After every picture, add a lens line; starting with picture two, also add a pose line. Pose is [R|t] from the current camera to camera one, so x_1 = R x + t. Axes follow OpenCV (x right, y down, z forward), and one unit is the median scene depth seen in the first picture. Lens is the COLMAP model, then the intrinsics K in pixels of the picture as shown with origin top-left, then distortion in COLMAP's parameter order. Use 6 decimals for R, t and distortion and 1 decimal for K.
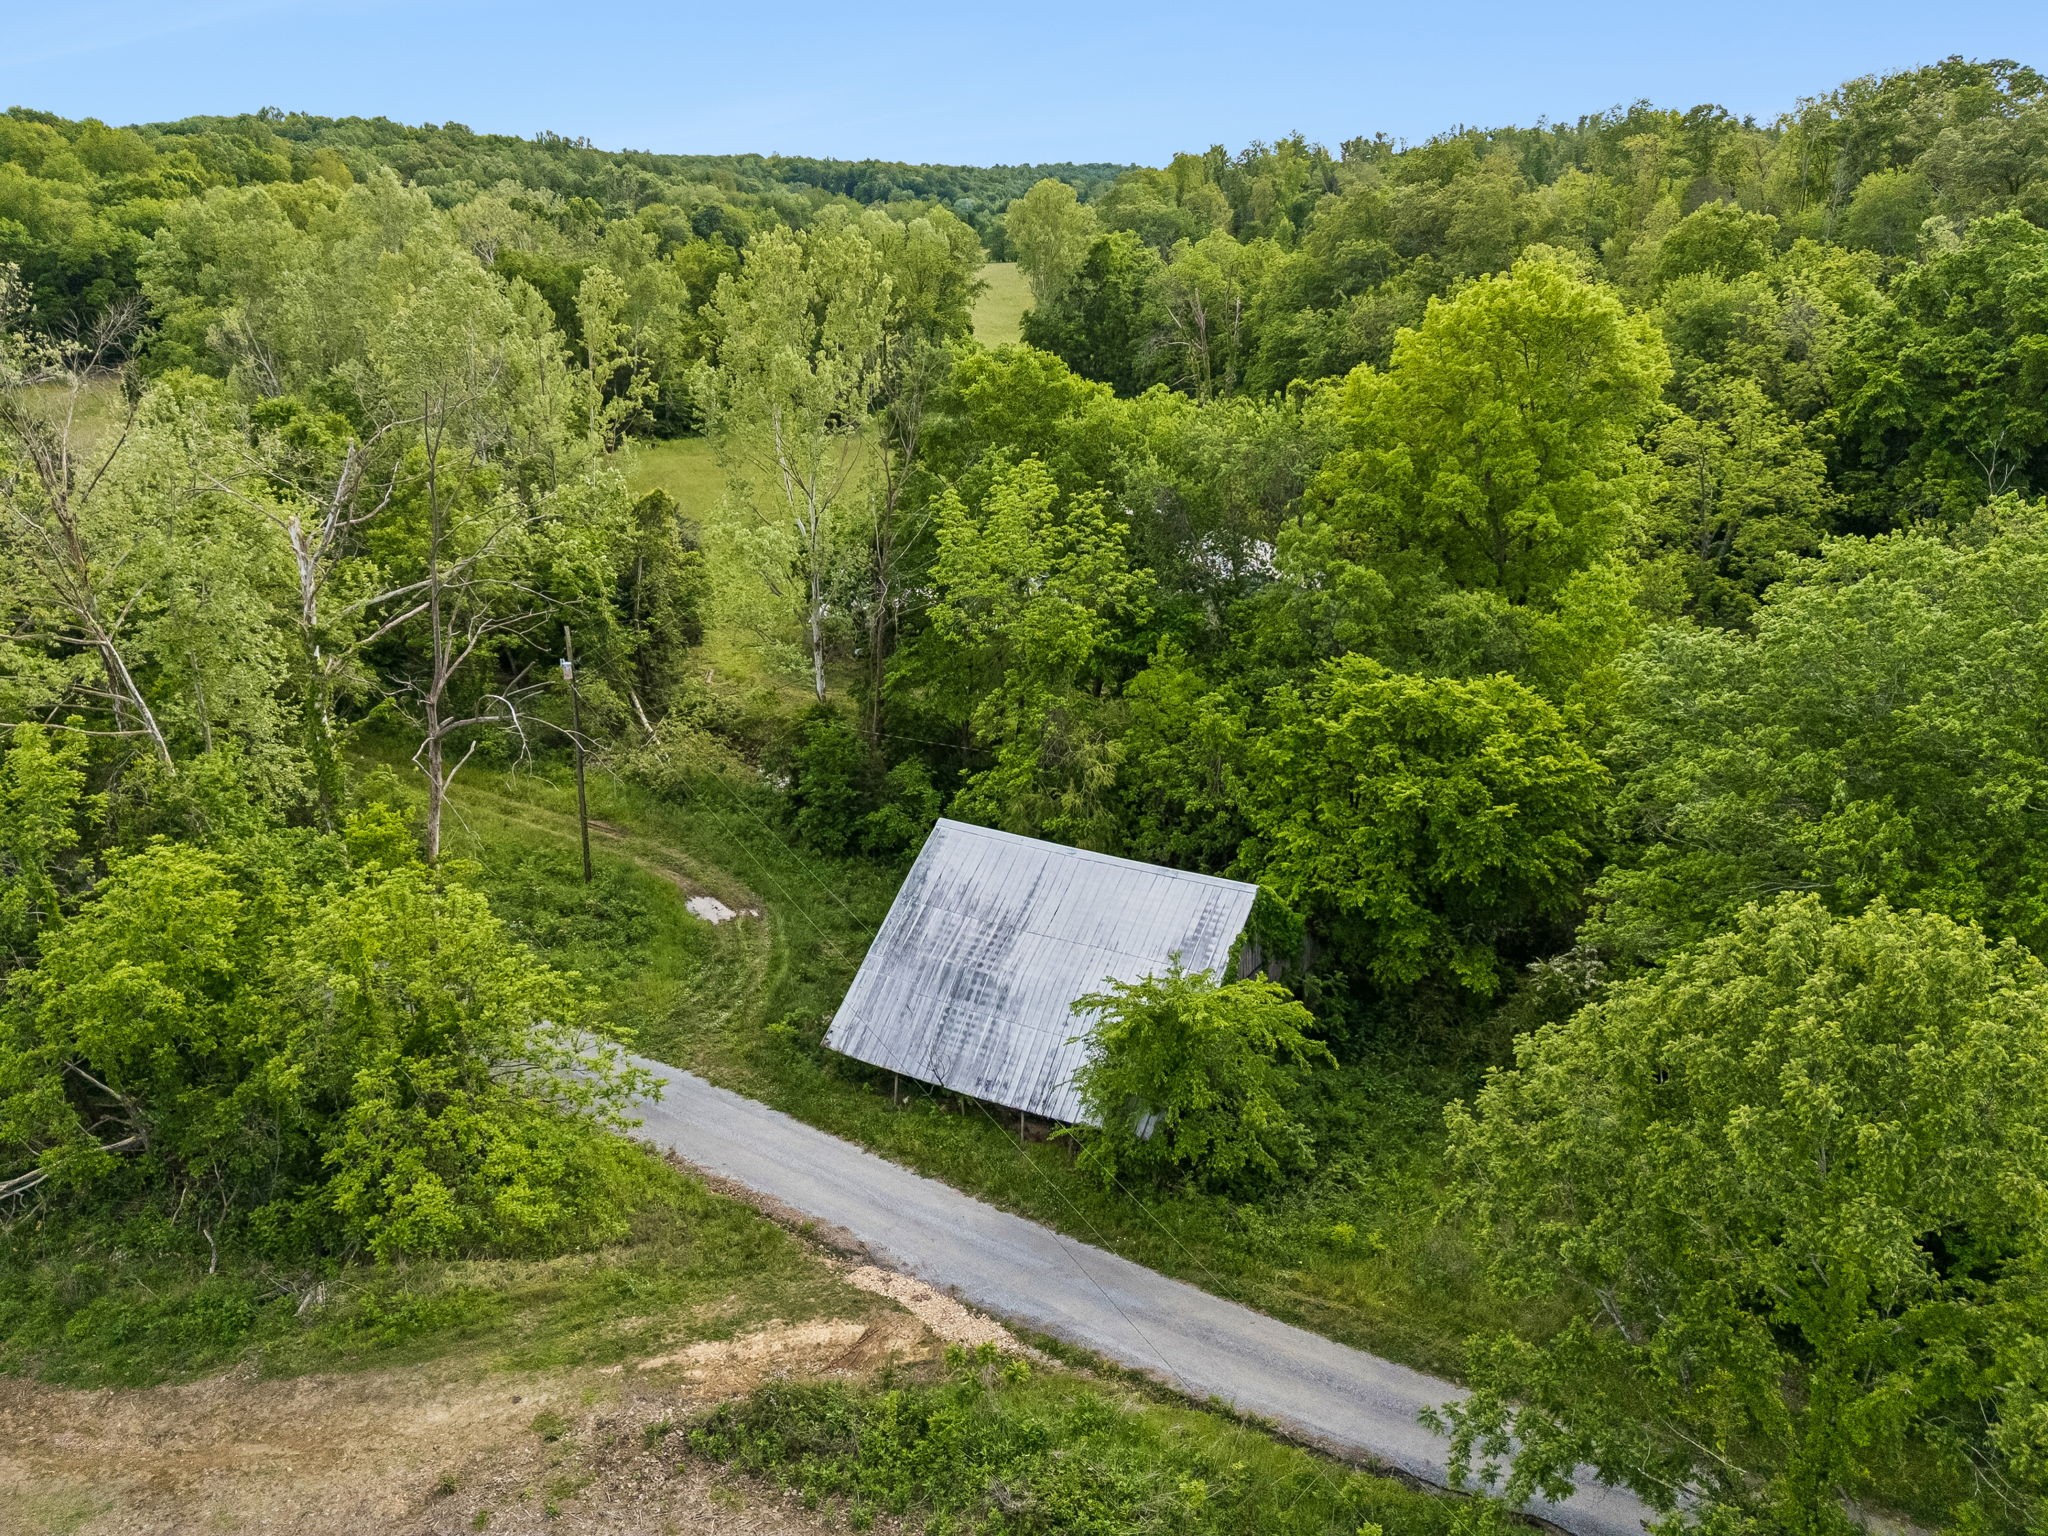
lens RADIAL K [[1473.6, 0, 1017.4], [0, 1473.6, 726.5], [0, 0, 1]] dist [0.070908, -0.093348]
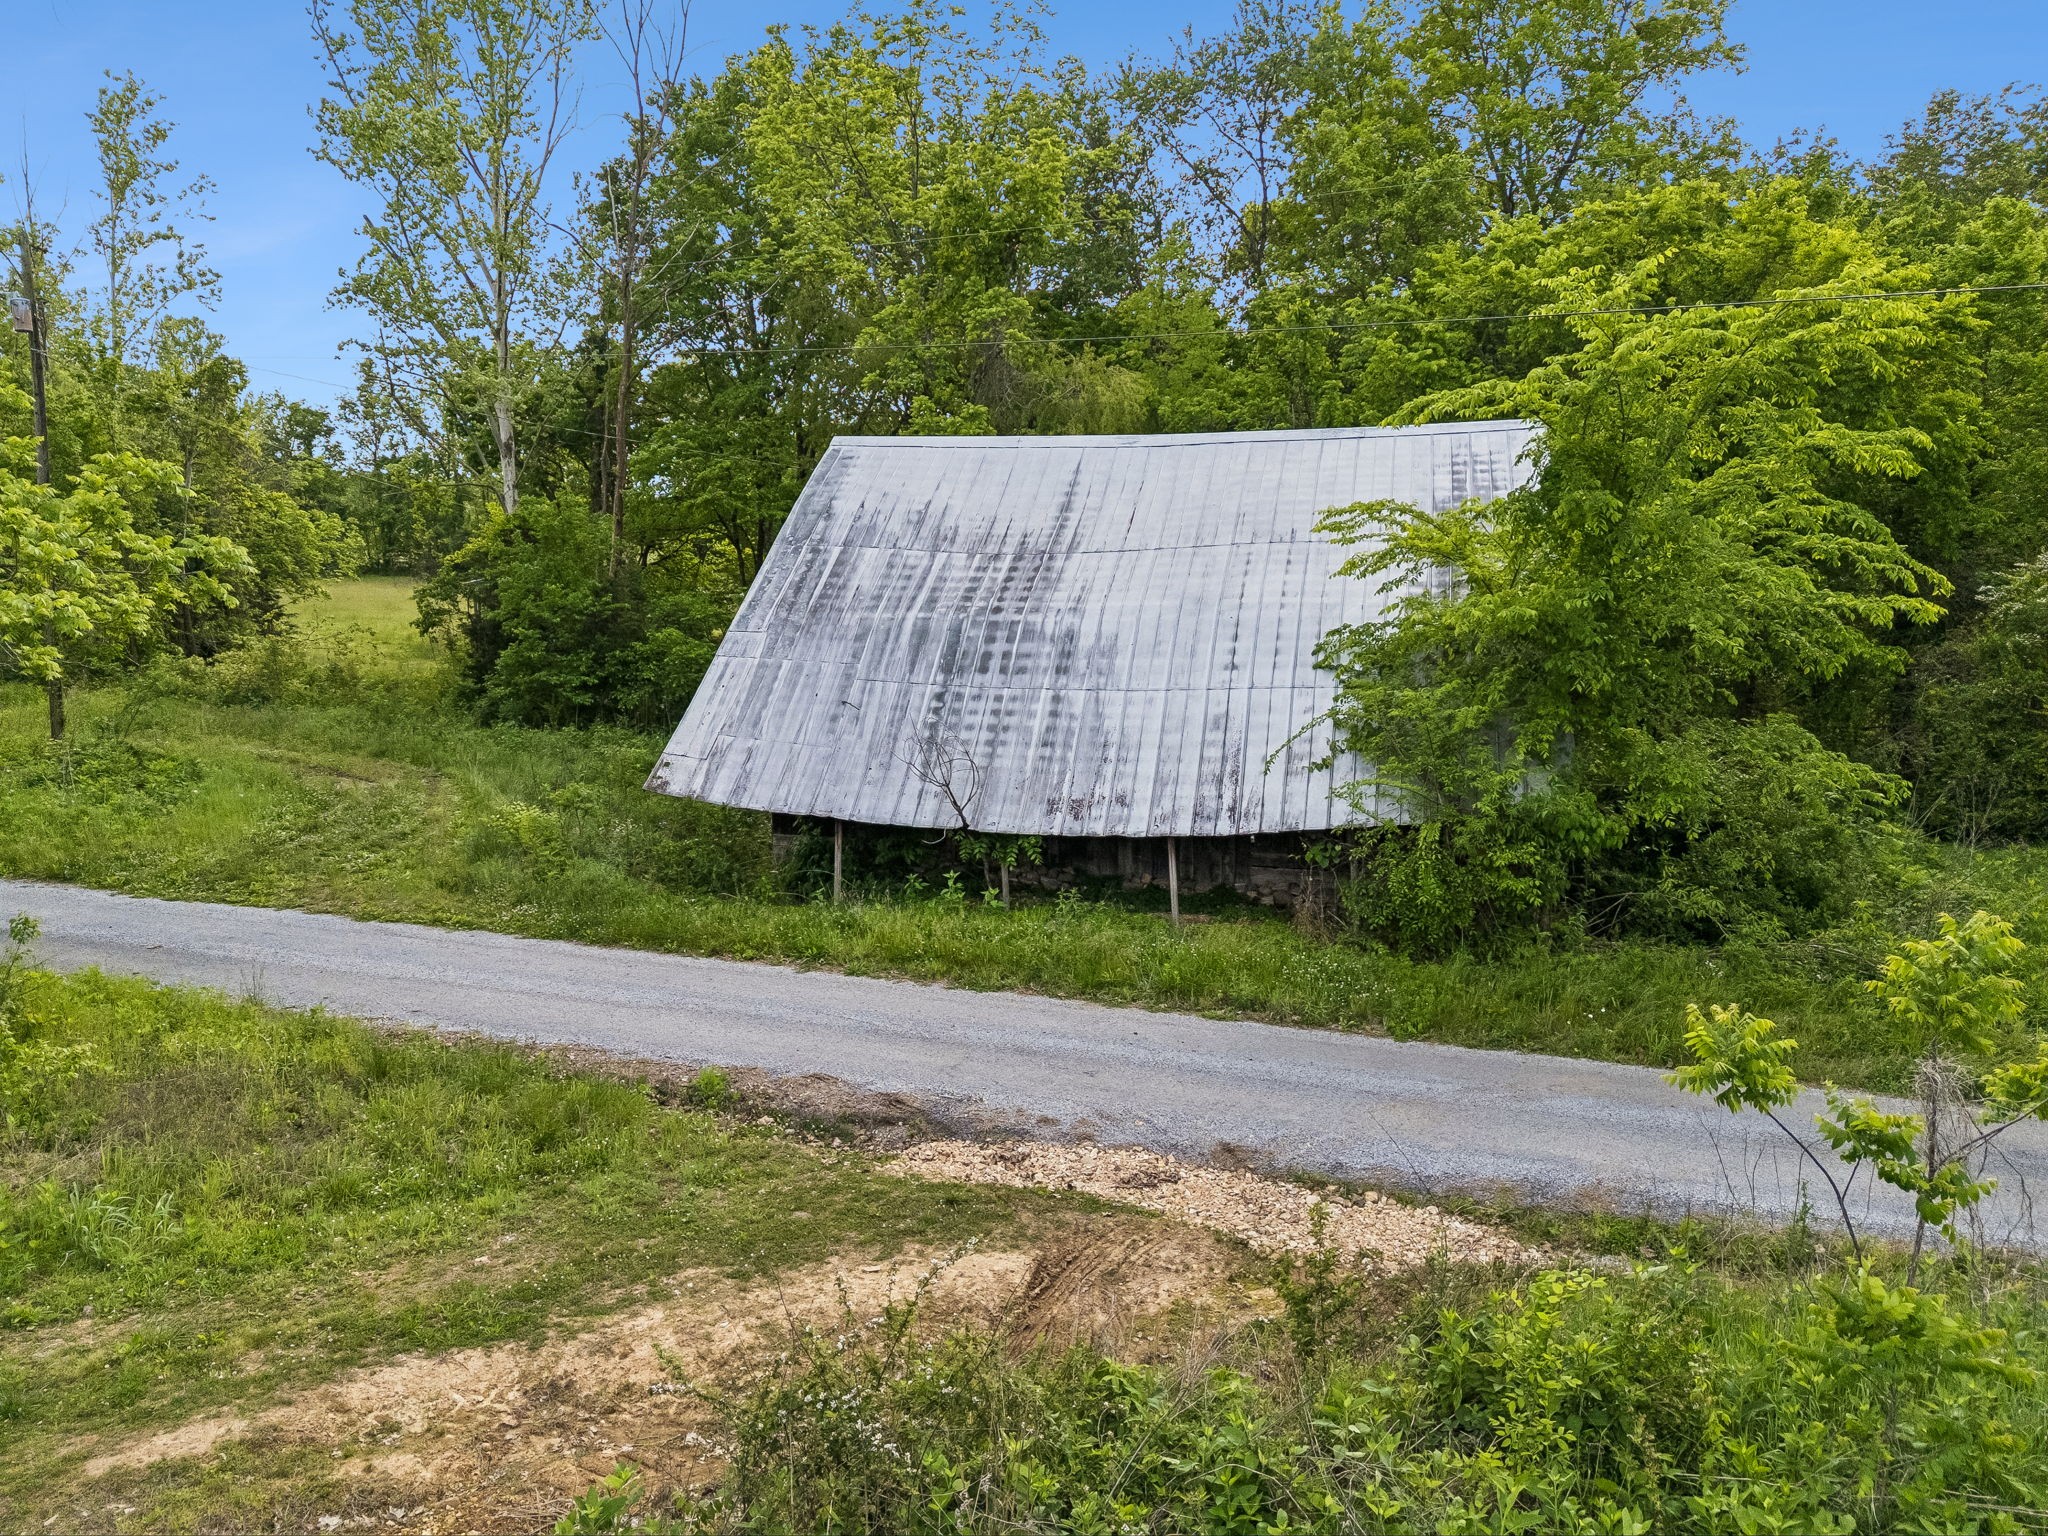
lens RADIAL K [[1450.6, 0, 1024.0], [0, 1450.6, 768.0], [0, 0, 1]] dist [-0.008838, -0.001144]
pose [[0.964144, -0.033042, 0.263315, -0.144980], [0.082416, 0.980438, -0.178741, 0.307519], [-0.252258, 0.194034, 0.948007, 0.615669]]
